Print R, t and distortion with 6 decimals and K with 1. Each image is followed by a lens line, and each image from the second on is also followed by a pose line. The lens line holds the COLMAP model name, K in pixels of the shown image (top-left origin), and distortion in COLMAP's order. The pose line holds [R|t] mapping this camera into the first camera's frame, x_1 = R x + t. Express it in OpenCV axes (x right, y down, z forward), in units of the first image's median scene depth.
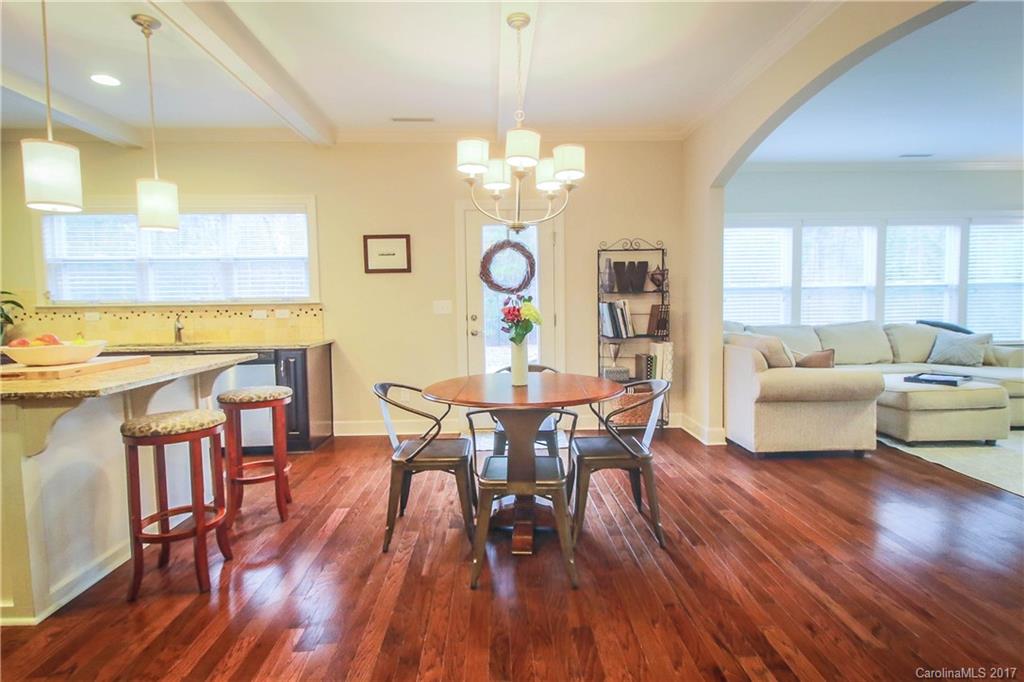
lens RADIAL K [[527.1, 0, 514.0], [0, 527.1, 323.7], [0, 0, 1]] dist [0.006262, -0.002299]
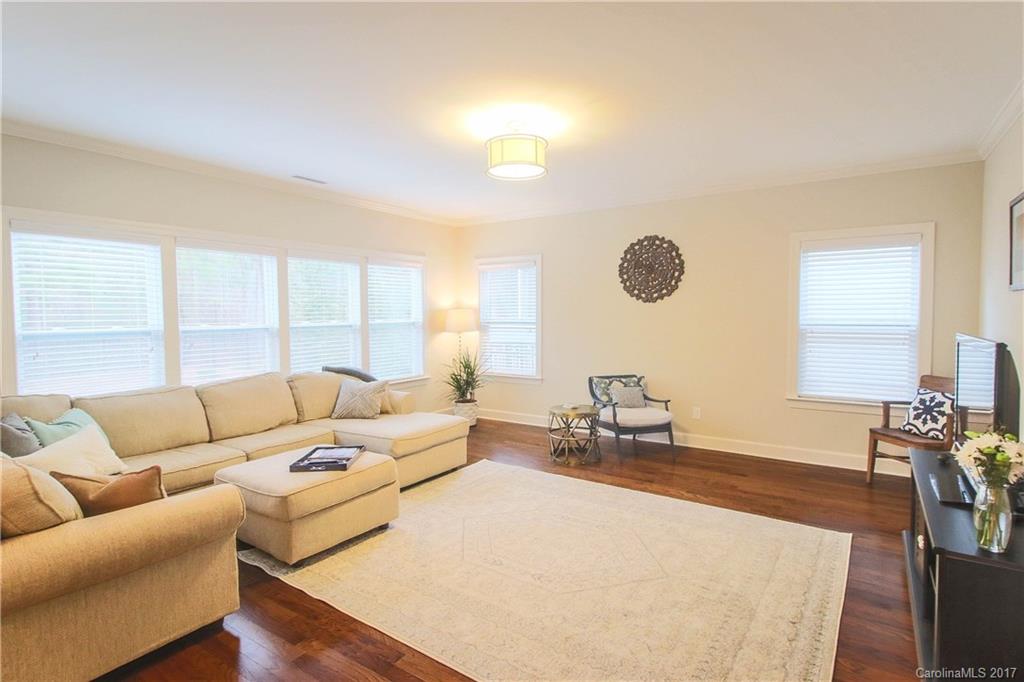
lens RADIAL K [[527.1, 0, 510.8], [0, 527.1, 338.1], [0, 0, 1]] dist [0.006262, -0.002299]
pose [[0.589152, -0.028007, 0.807536, 0.248449], [0.036402, 0.999304, 0.008100, -0.052882], [-0.807202, 0.024624, 0.589762, 0.236260]]
